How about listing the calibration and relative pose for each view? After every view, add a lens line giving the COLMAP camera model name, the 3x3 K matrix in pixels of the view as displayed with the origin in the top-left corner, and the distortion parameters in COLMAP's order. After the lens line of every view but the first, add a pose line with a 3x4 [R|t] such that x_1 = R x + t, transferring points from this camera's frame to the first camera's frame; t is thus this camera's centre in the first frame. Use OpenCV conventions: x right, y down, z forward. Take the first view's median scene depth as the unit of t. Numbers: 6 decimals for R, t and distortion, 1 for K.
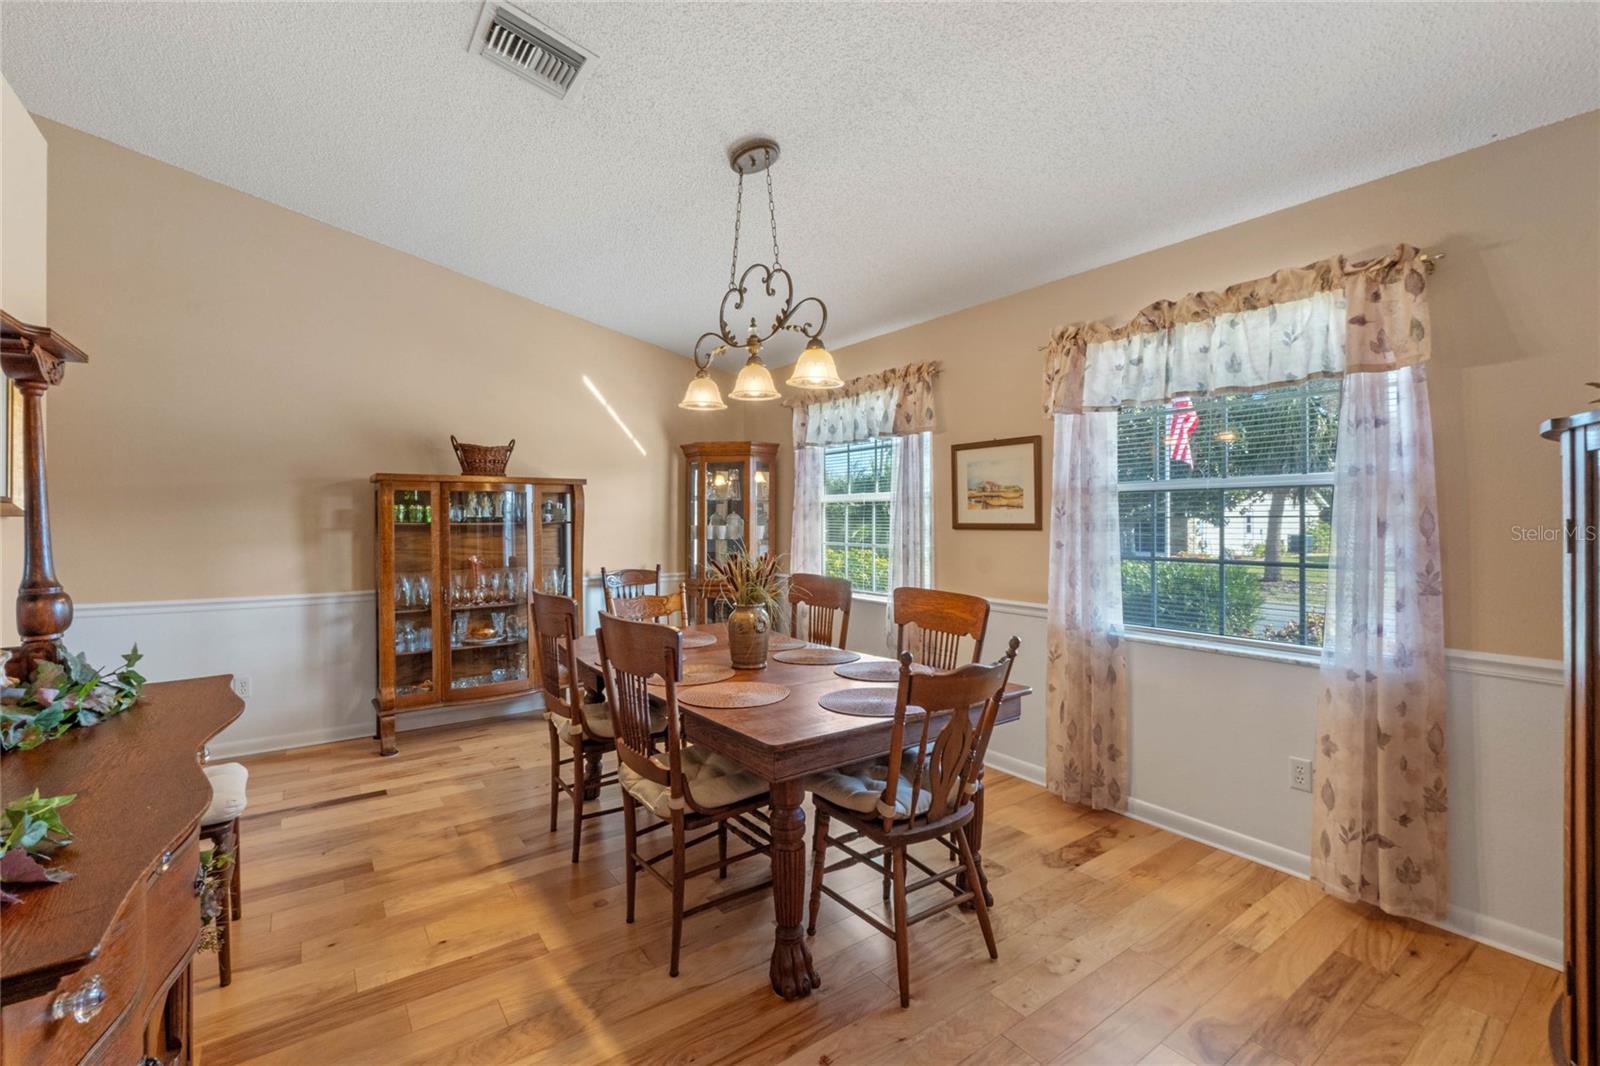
lens RADIAL K [[688.7, 0, 803.2], [0, 688.7, 517.4], [0, 0, 1]] dist [0.001014, 0.000099]
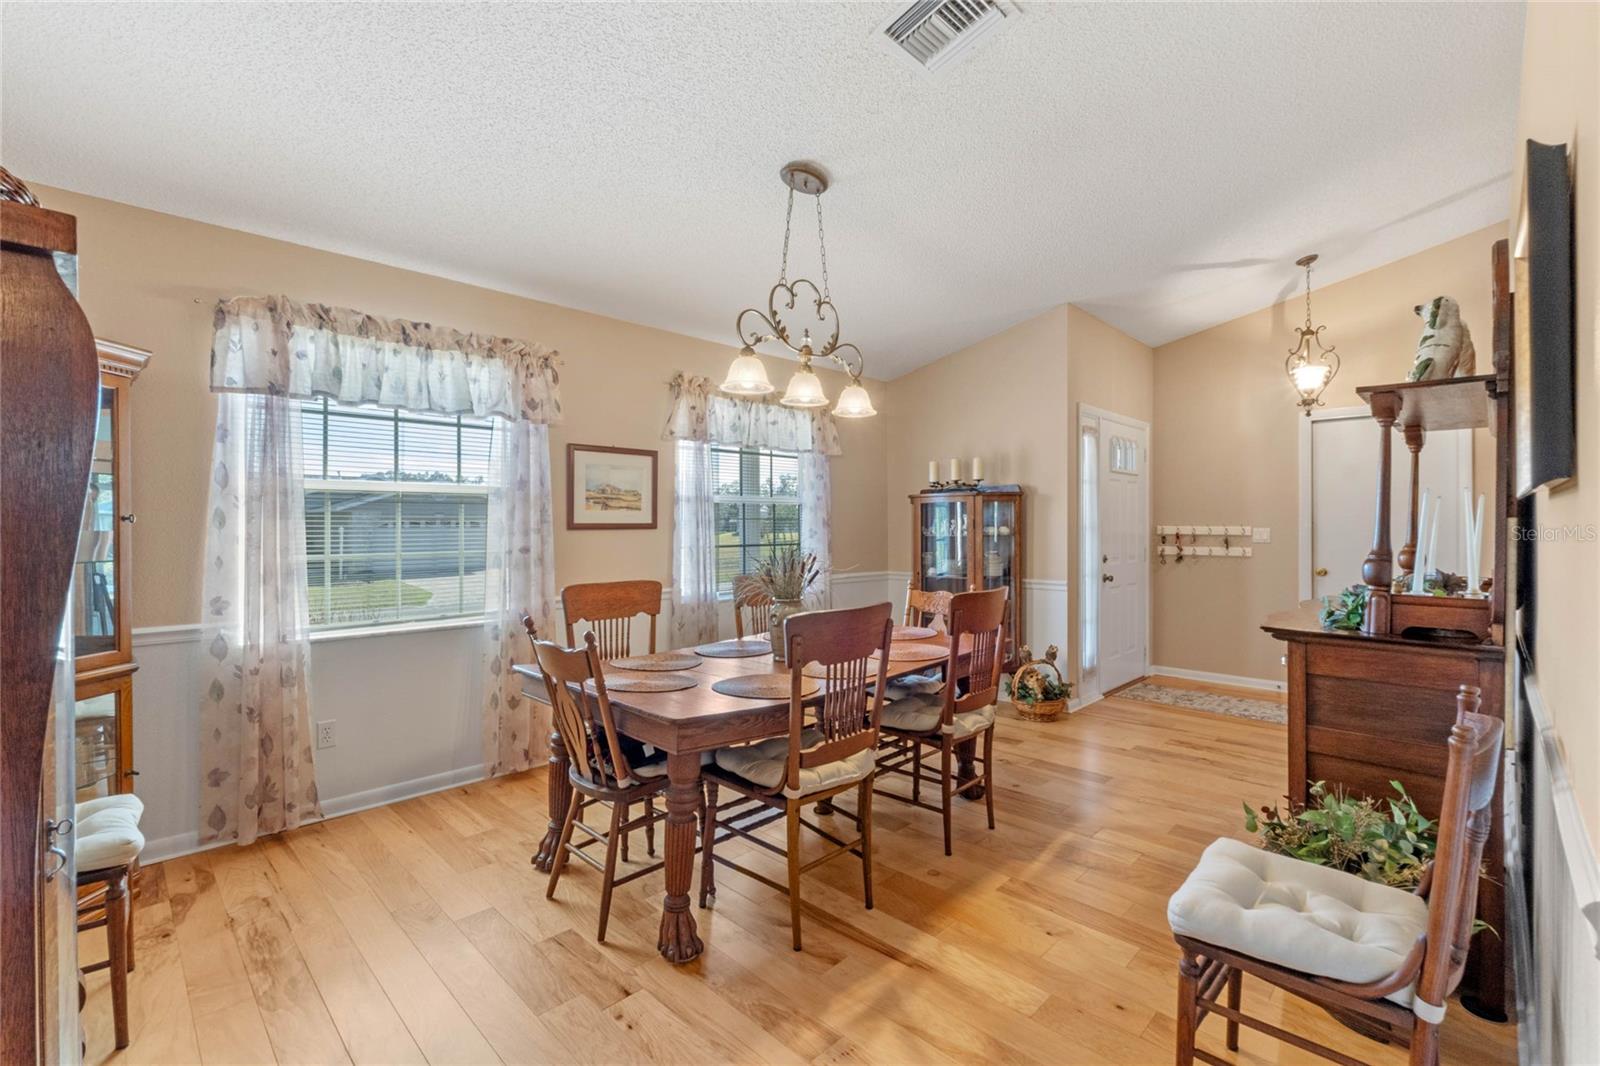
lens RADIAL K [[693.0, 0, 797.8], [0, 693.0, 522.6], [0, 0, 1]] dist [0.001052, 0.000021]
pose [[-0.157113, 0.007738, 0.987550, -0.884780], [0.002352, 0.999969, -0.007462, 0.016999], [-0.987578, 0.001150, -0.157126, 0.919620]]
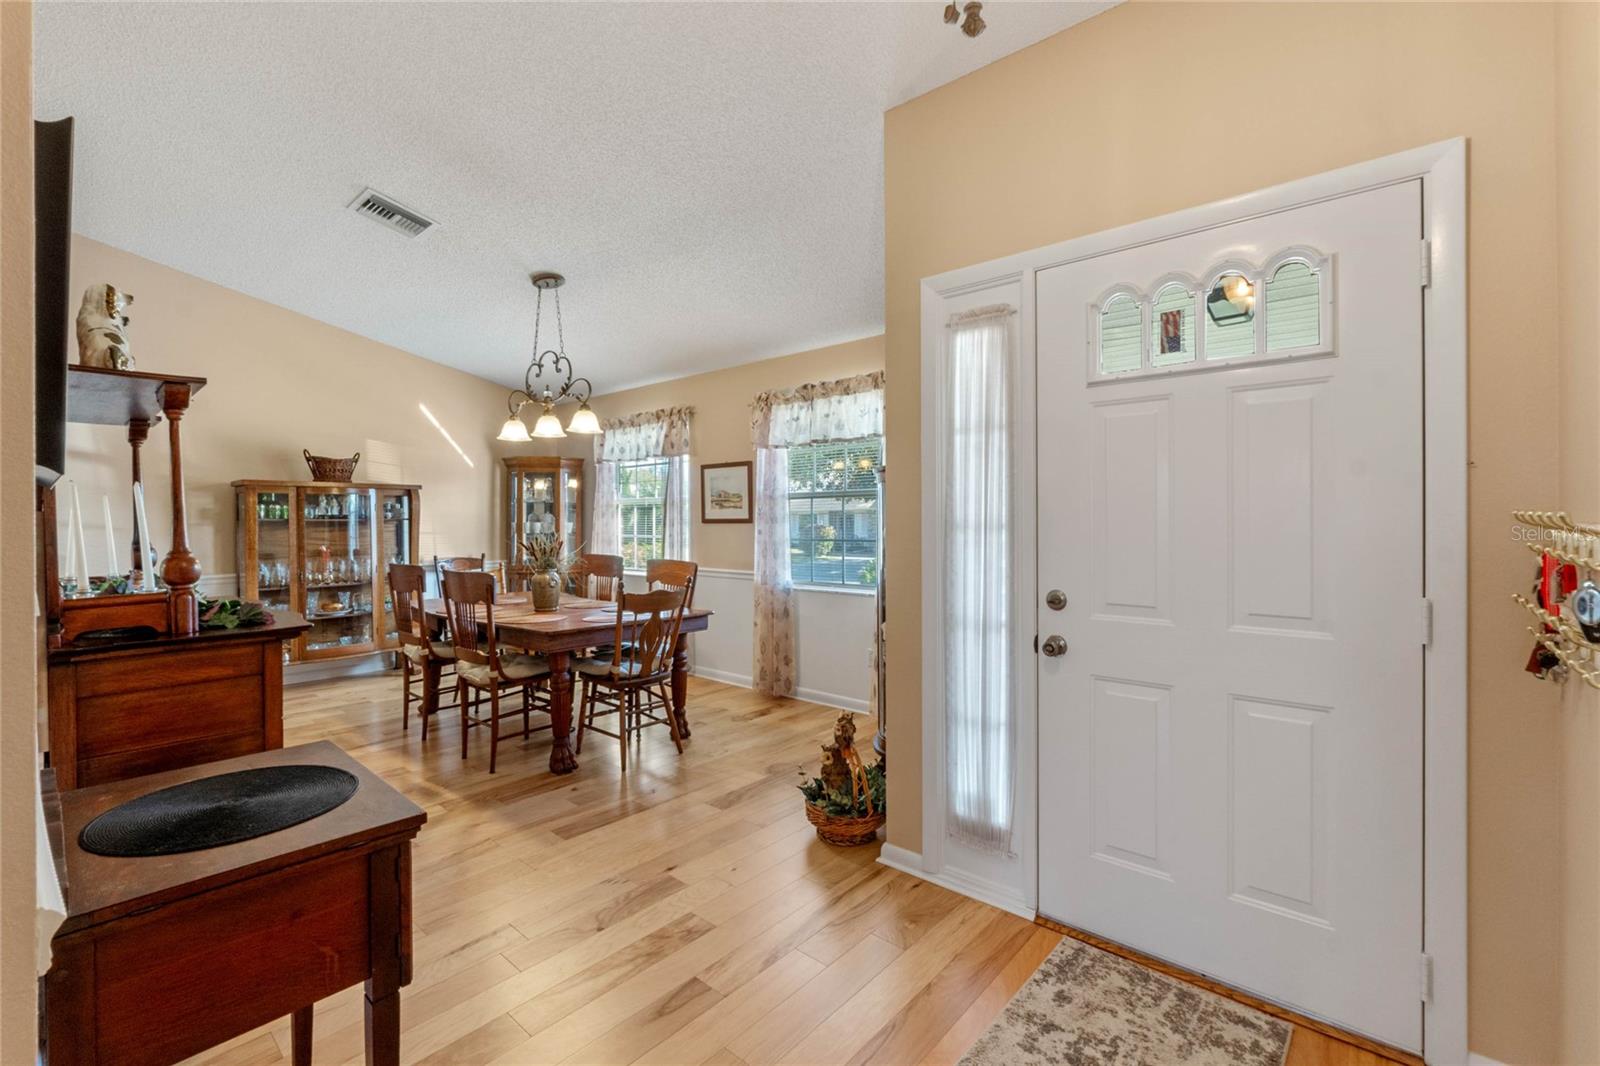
lens RADIAL K [[678.3, 0, 798.1], [0, 678.3, 523.7], [0, 0, 1]] dist [-0.001488, -0.000044]
pose [[0.974599, -0.002139, 0.223945, 0.104832], [0.000935, 0.999985, 0.005486, 0.011879], [-0.223953, -0.005137, 0.974586, -0.479978]]
